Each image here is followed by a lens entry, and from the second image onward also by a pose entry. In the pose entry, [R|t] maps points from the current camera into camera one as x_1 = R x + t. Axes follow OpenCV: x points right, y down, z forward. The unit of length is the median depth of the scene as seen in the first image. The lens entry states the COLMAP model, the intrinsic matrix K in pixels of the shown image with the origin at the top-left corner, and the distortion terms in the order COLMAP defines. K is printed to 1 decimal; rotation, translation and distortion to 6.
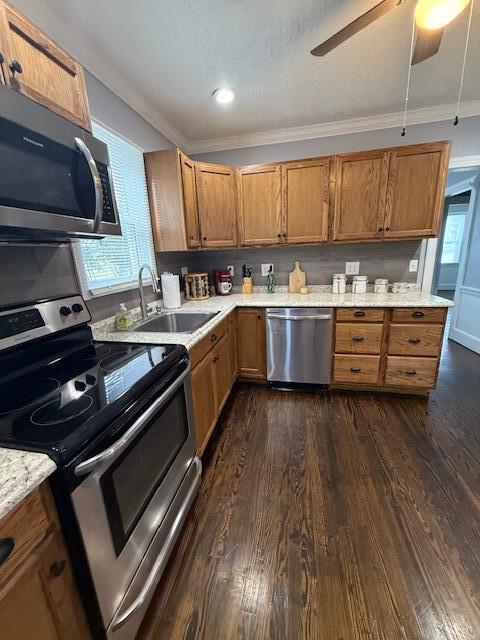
lens RADIAL K [[255.8, 0, 238.5], [0, 255.8, 318.7], [0, 0, 1]] dist [-0.000029, 0.000026]
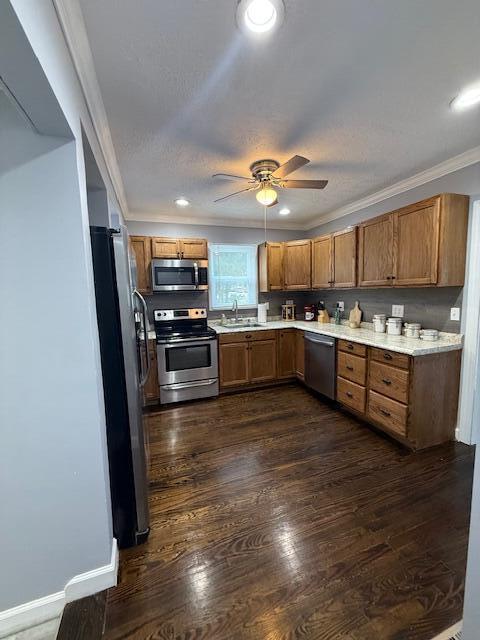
lens RADIAL K [[255.8, 0, 238.5], [0, 255.8, 318.7], [0, 0, 1]] dist [-0.000029, 0.000026]
pose [[0.525441, 0.118287, -0.842567, 1.165635], [-0.200206, 0.979672, 0.012683, -0.056511], [0.826940, 0.162023, 0.538442, -0.119044]]
